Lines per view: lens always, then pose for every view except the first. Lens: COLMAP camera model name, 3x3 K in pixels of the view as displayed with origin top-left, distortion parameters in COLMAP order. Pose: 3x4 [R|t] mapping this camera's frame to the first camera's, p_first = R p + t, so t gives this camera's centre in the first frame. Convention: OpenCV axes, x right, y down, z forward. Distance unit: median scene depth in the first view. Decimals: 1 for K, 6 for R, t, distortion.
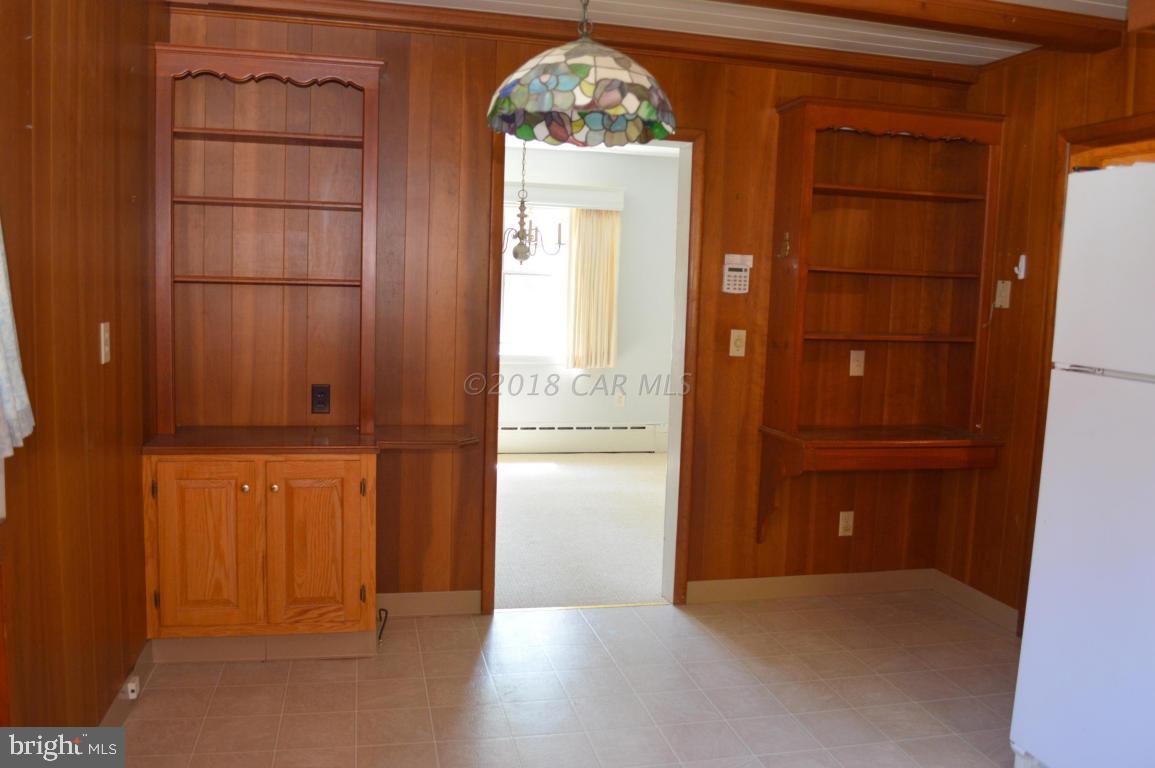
lens RADIAL K [[899.2, 0, 575.9], [0, 899.2, 380.8], [0, 0, 1]] dist [-0.101411, 0.018844]
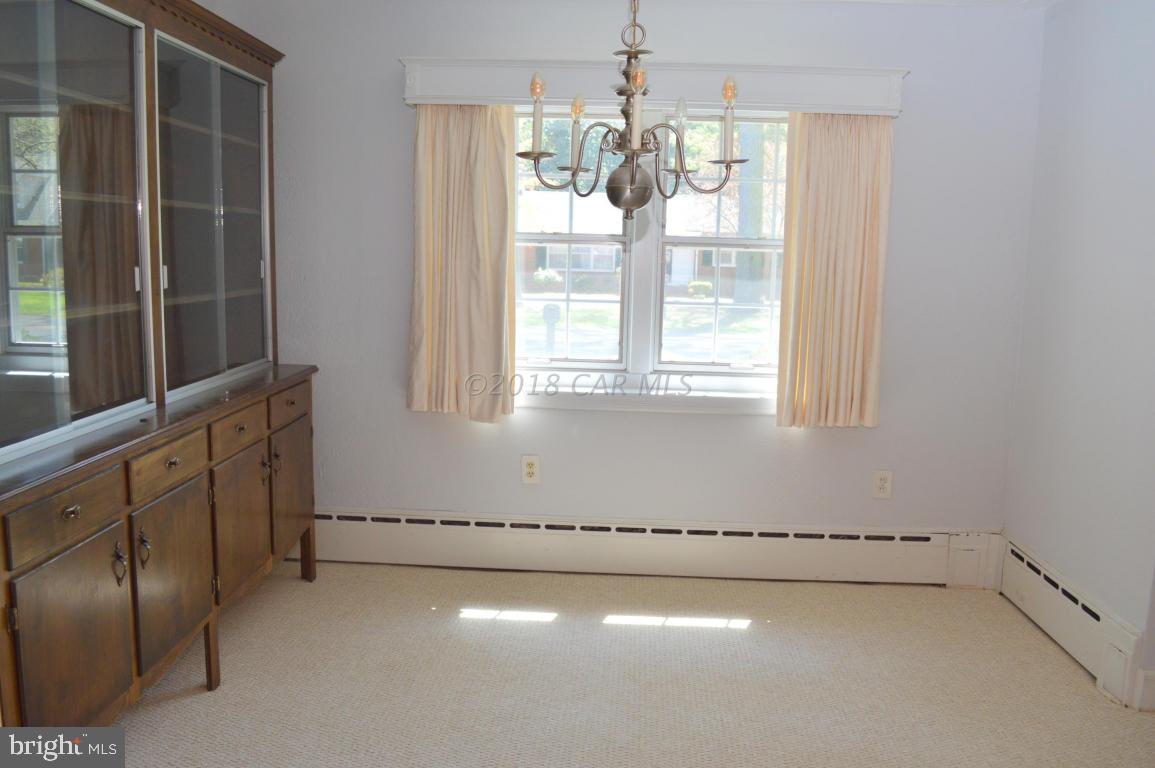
lens RADIAL K [[899.2, 0, 583.2], [0, 899.2, 383.1], [0, 0, 1]] dist [-0.101411, 0.018844]
pose [[0.960652, 0.033968, -0.275669, 0.023184], [-0.022861, 0.998796, 0.043406, -0.057574], [0.276811, -0.035396, 0.960272, 0.475224]]
